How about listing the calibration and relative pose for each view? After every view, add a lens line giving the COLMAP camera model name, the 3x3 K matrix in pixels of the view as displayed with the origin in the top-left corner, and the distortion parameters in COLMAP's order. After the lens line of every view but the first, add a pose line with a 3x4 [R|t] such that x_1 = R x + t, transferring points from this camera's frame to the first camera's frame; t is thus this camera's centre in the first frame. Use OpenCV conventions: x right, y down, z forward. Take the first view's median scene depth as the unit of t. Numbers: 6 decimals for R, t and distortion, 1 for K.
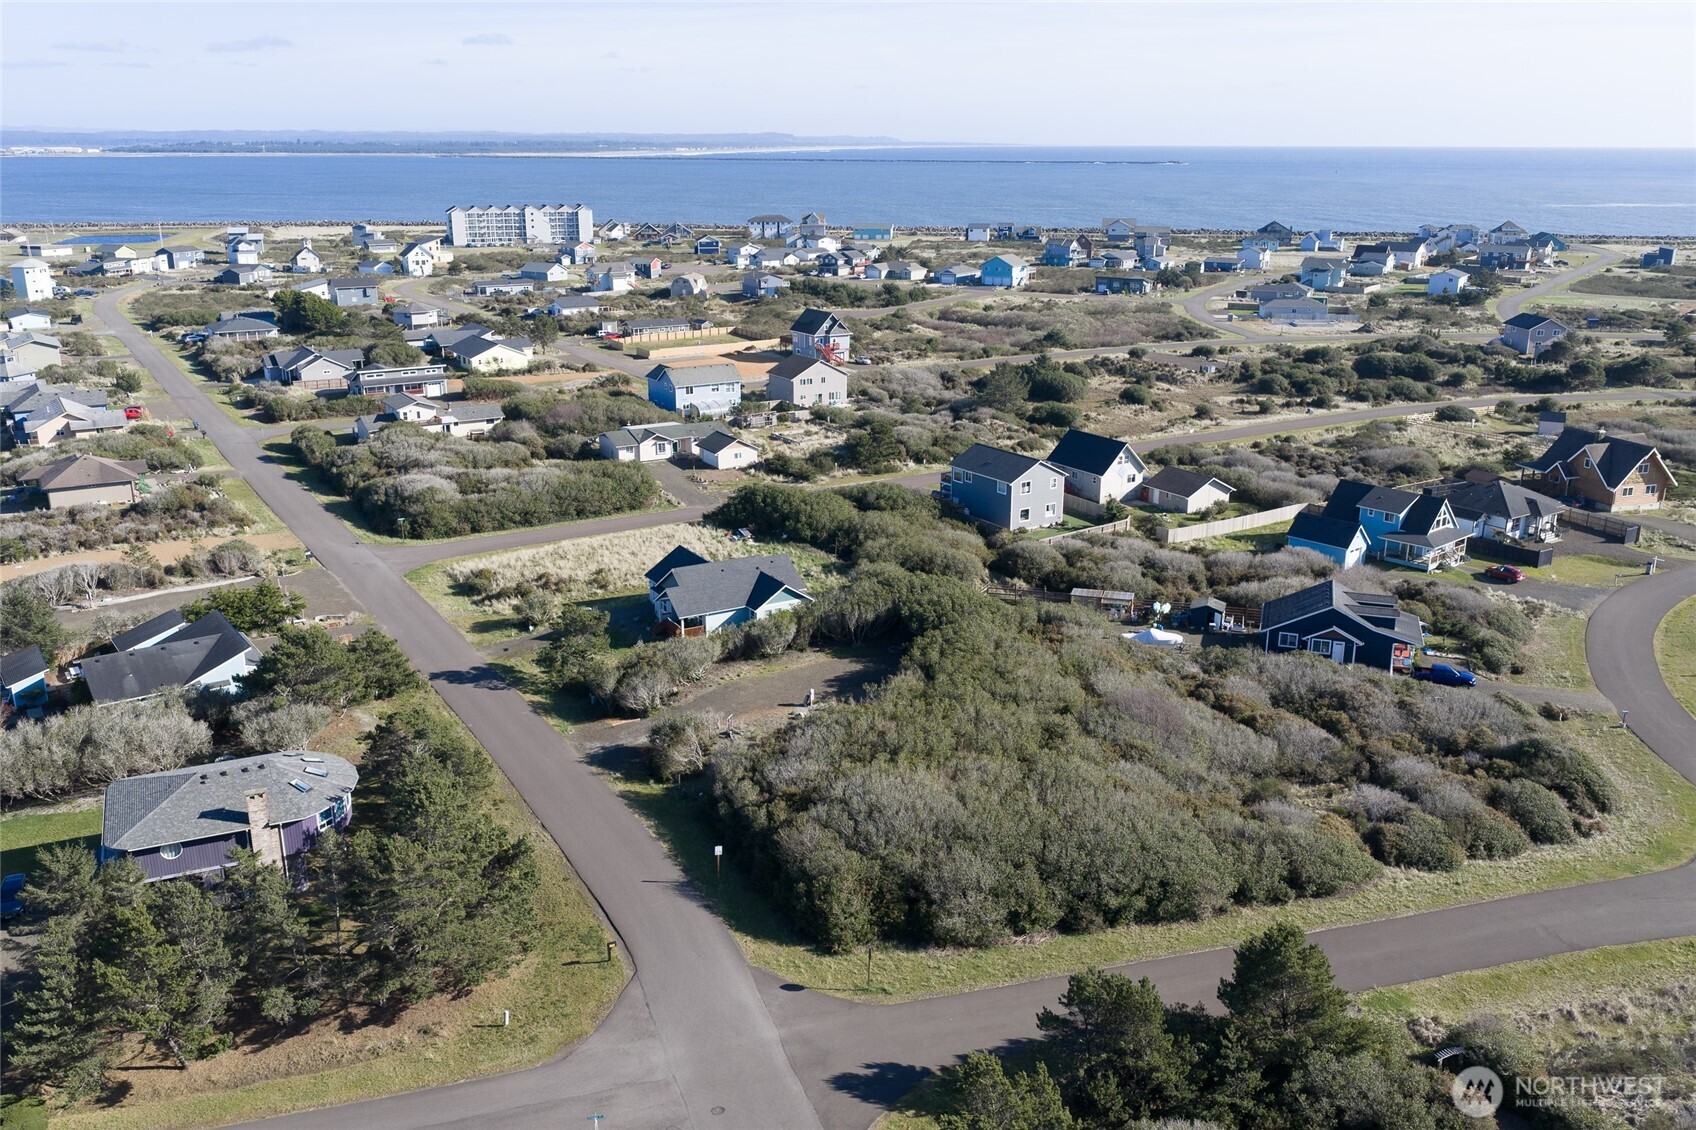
lens RADIAL K [[1398.4, 0, 855.2], [0, 1398.4, 561.8], [0, 0, 1]] dist [0.026588, -0.051682]
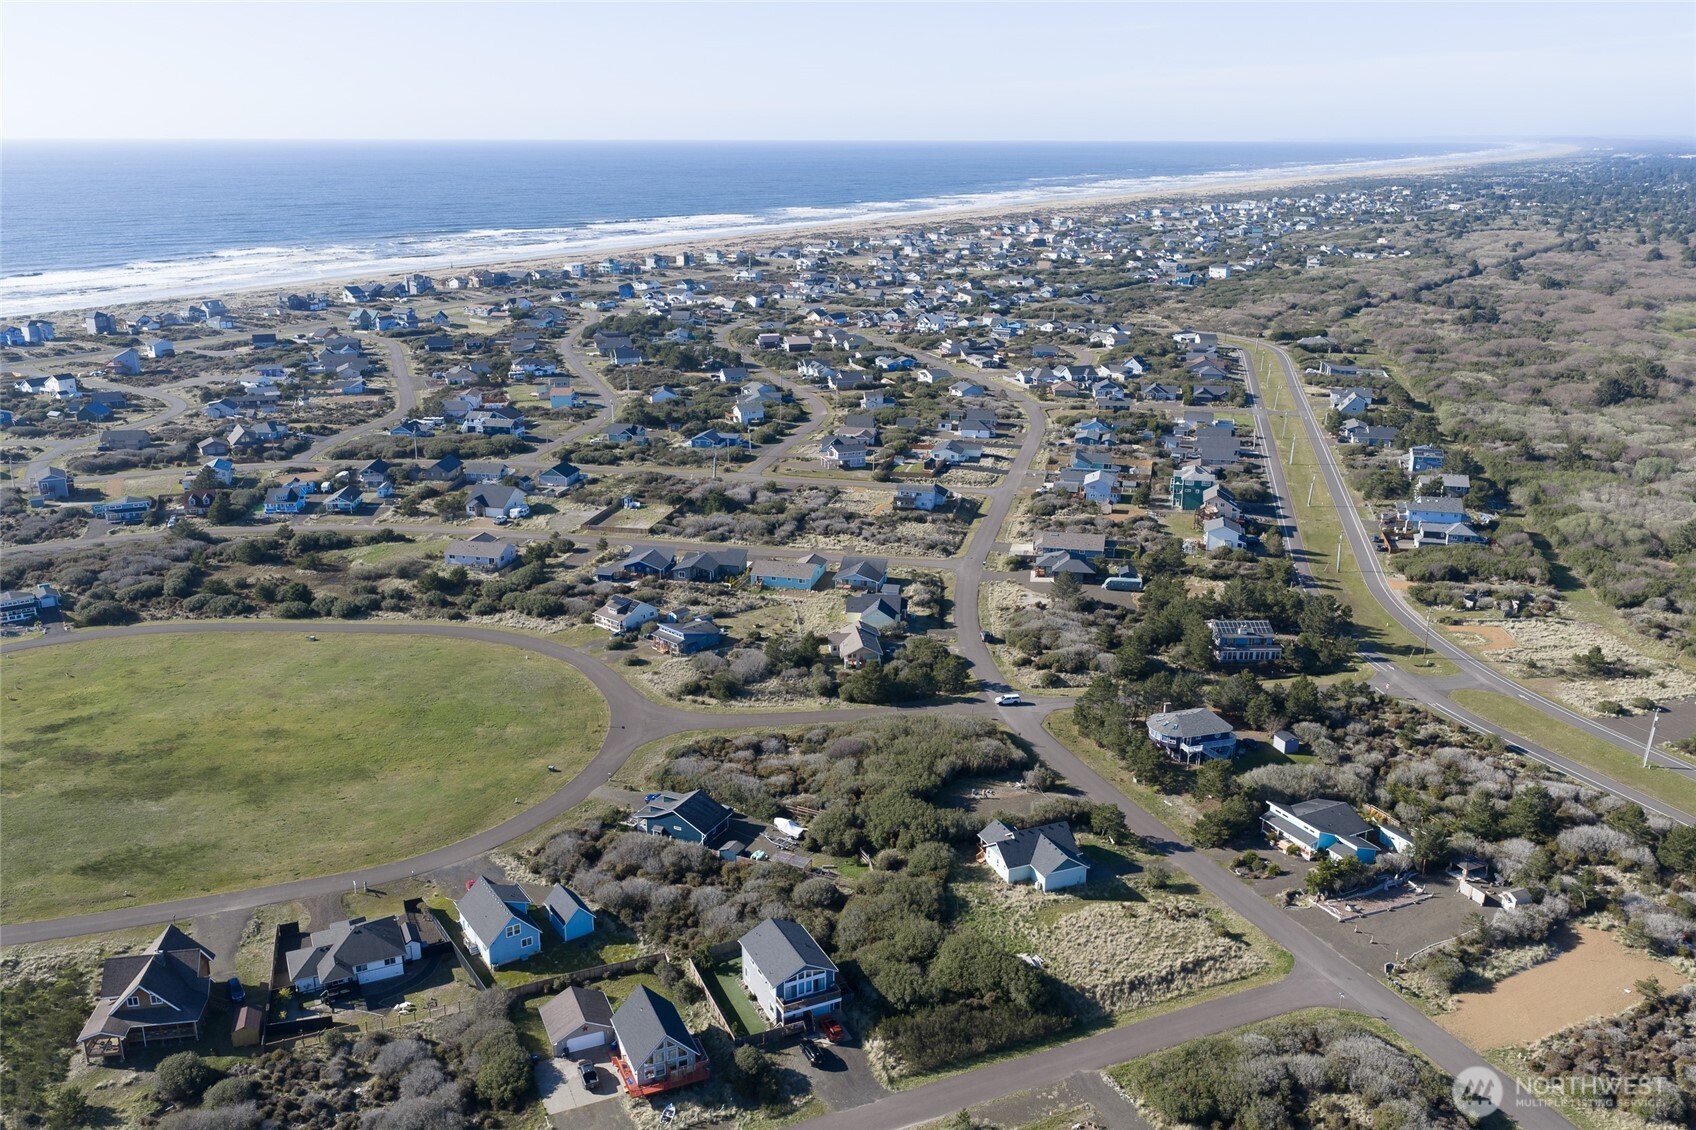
lens RADIAL K [[1398.4, 0, 855.2], [0, 1398.4, 561.8], [0, 0, 1]] dist [0.026588, -0.051682]
pose [[-0.989493, -0.047013, 0.136724, -0.083803], [0.036939, 0.832066, 0.553445, -1.027727], [-0.139783, 0.552680, -0.821587, 1.935063]]
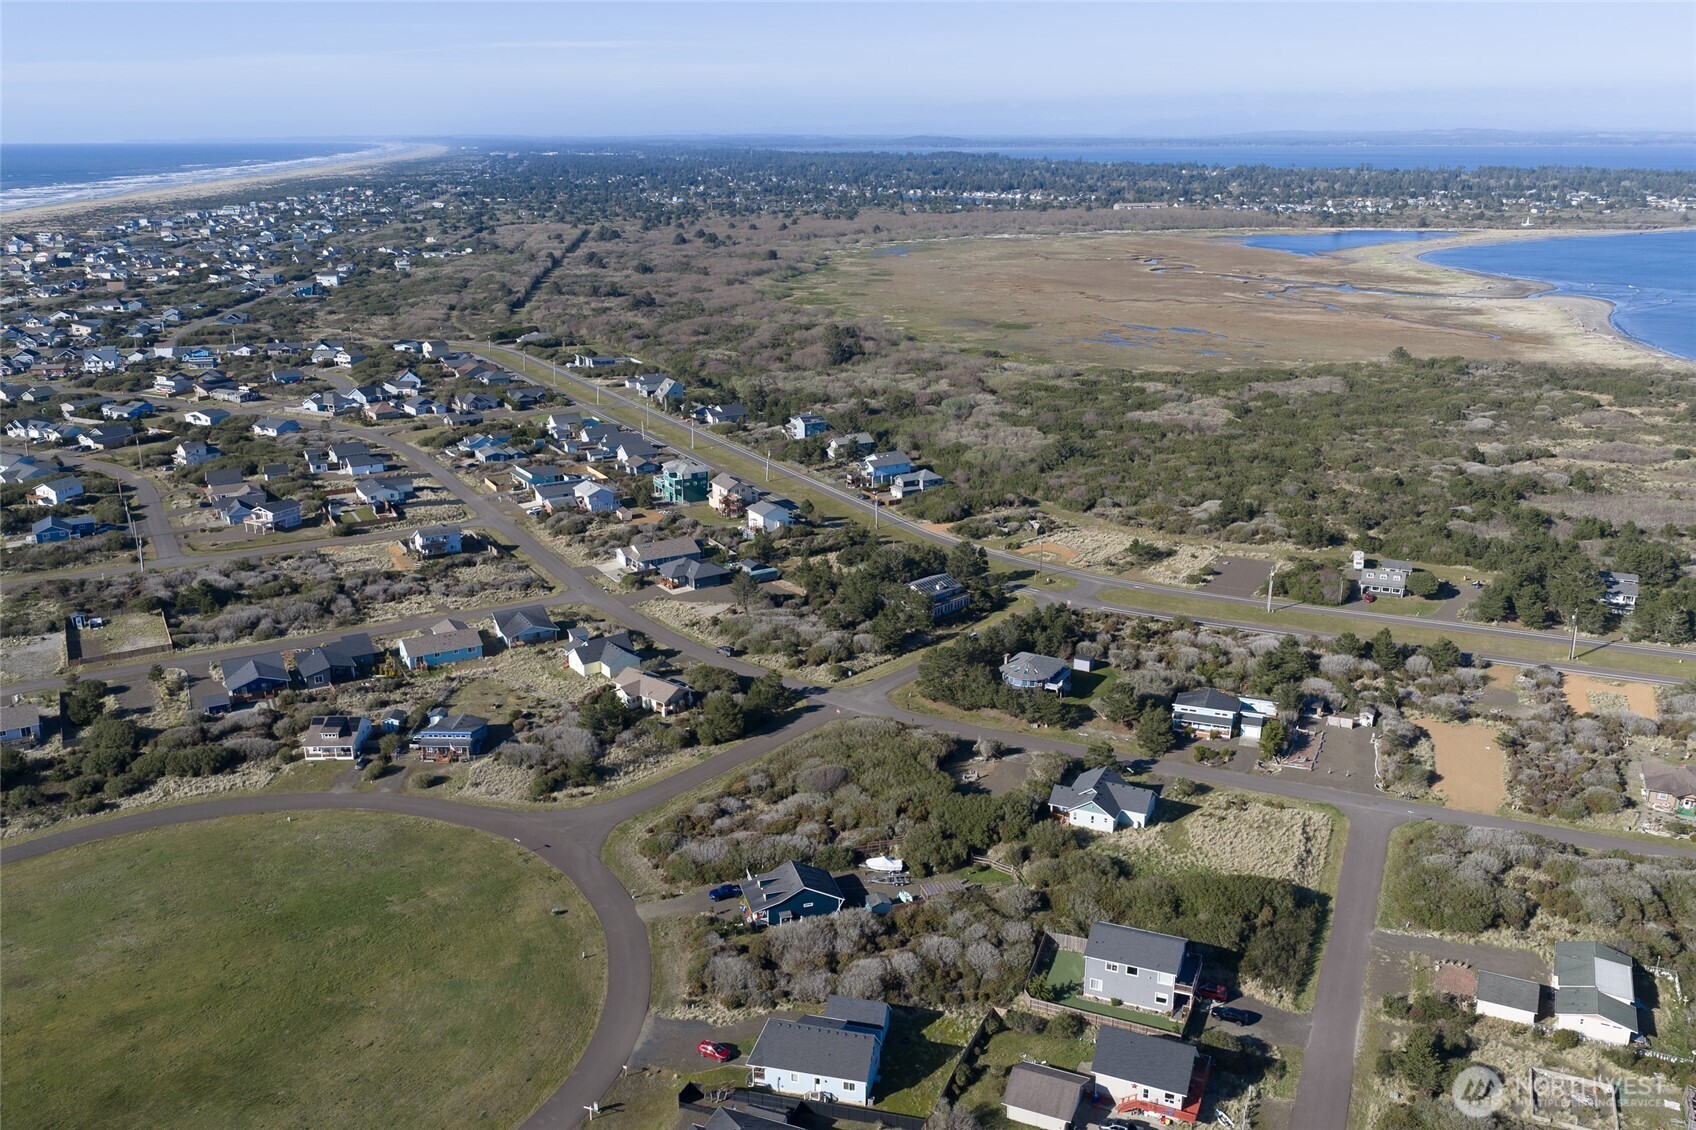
lens RADIAL K [[1398.4, 0, 855.2], [0, 1398.4, 561.8], [0, 0, 1]] dist [0.026588, -0.051682]
pose [[-0.826128, 0.163518, -0.539235, 0.935793], [-0.162798, 0.846896, 0.506226, -0.943910], [0.539453, 0.505994, -0.673024, 1.657527]]
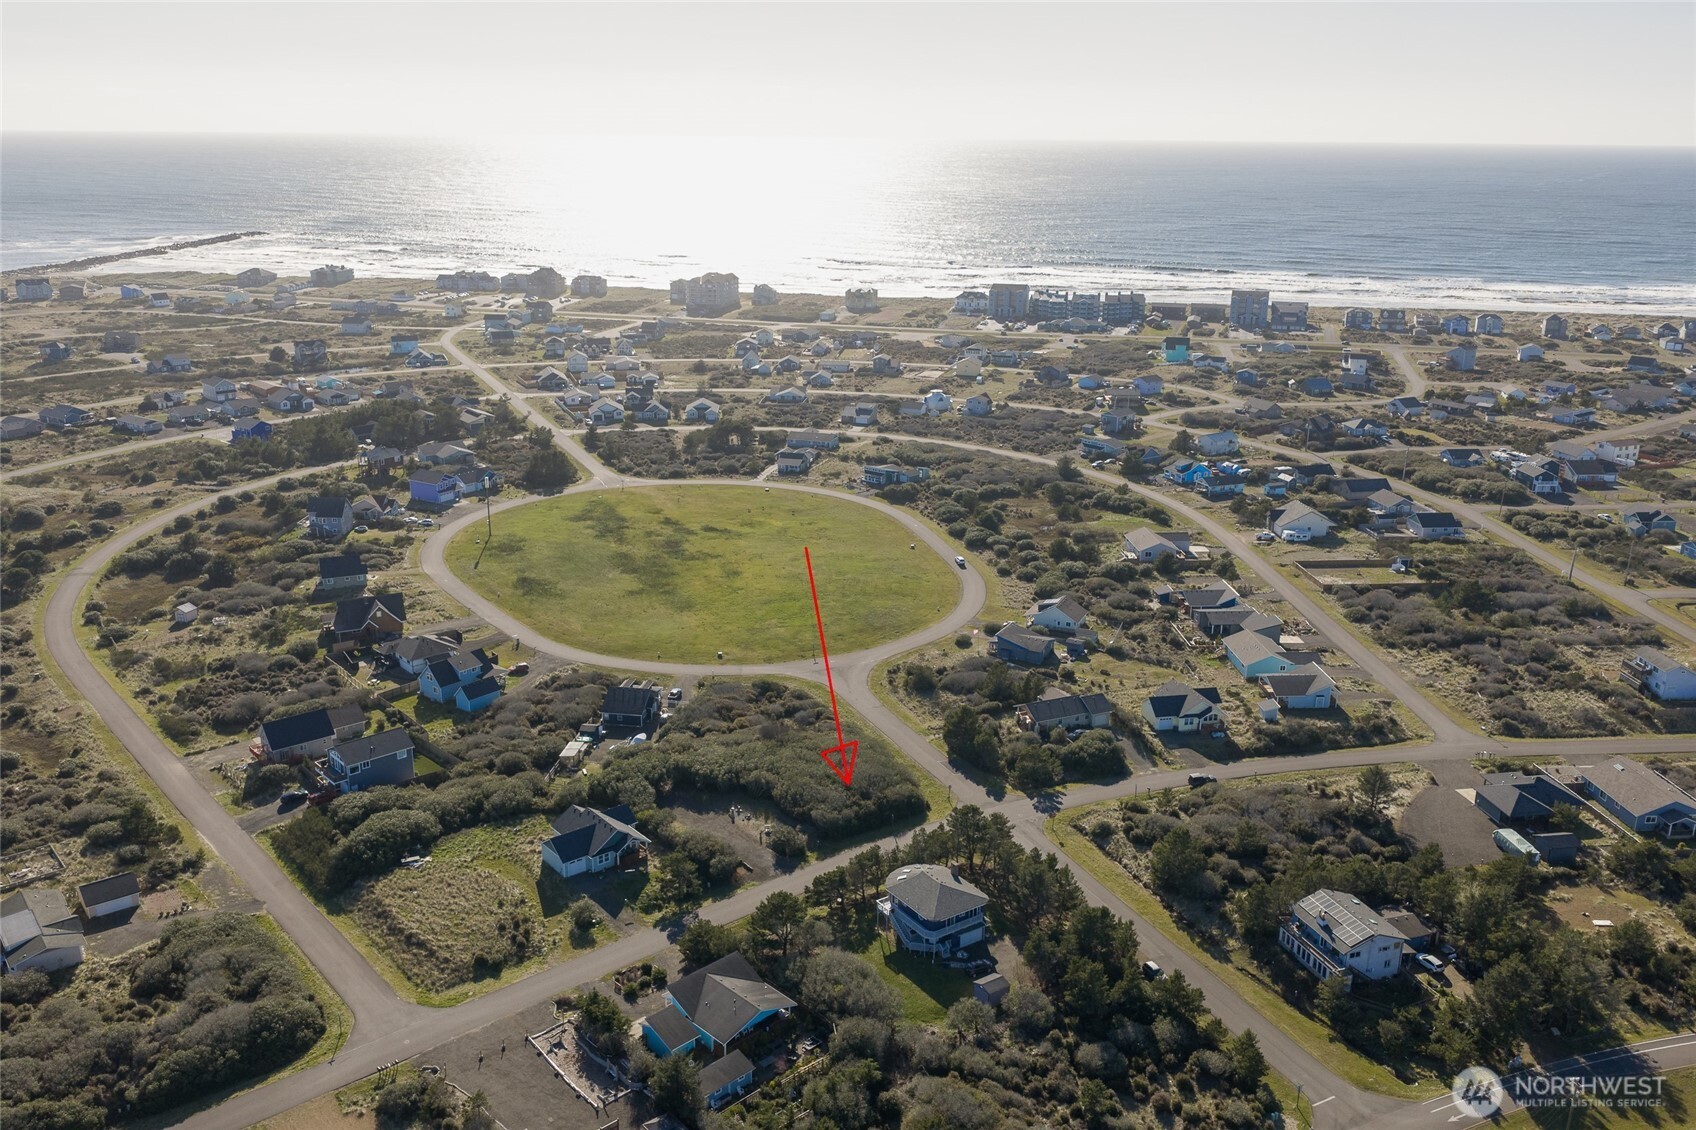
lens RADIAL K [[1398.4, 0, 855.2], [0, 1398.4, 561.8], [0, 0, 1]] dist [0.026588, -0.051682]
pose [[-0.146971, -0.293873, 0.944478, -1.406885], [0.276793, 0.904481, 0.324500, -0.632619], [-0.949624, 0.309117, -0.051590, 0.624934]]
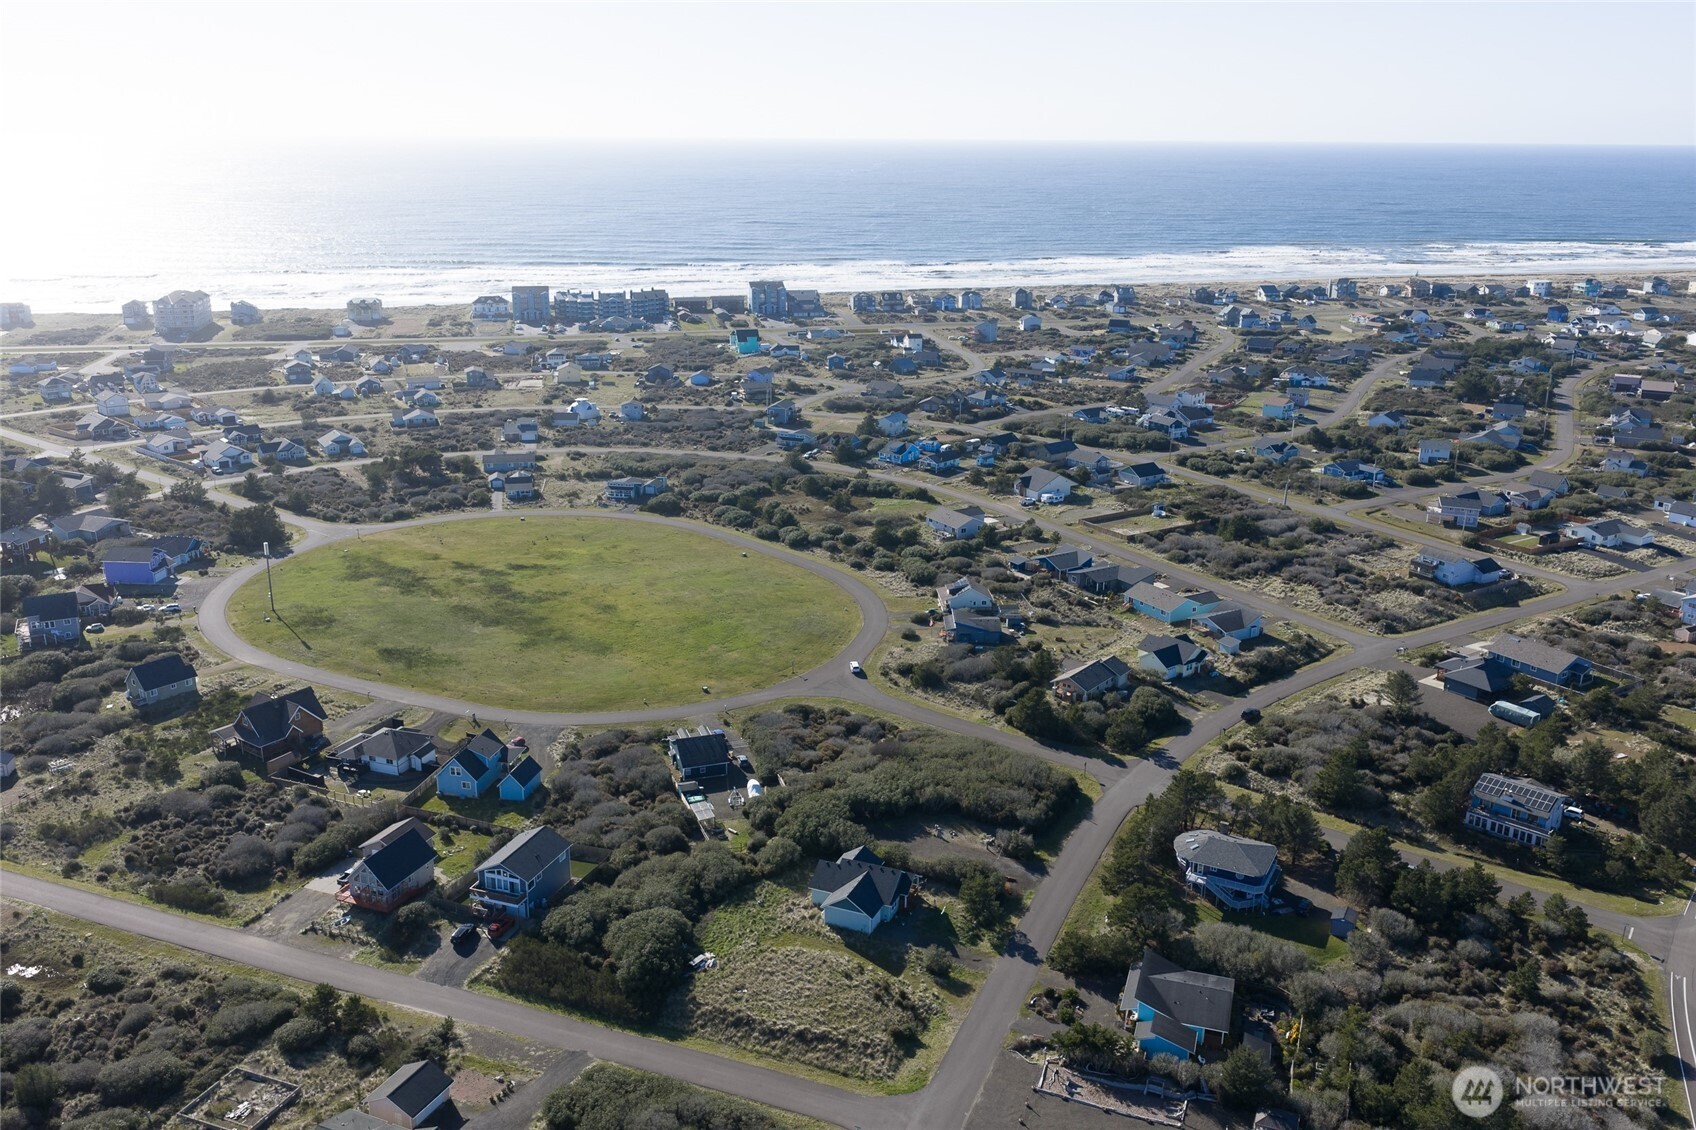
lens RADIAL K [[1398.4, 0, 855.2], [0, 1398.4, 561.8], [0, 0, 1]] dist [0.026588, -0.051682]
pose [[-0.590782, -0.242305, 0.769588, -1.049505], [0.225456, 0.866265, 0.445818, -0.861136], [-0.774691, 0.436890, -0.457145, 1.383164]]
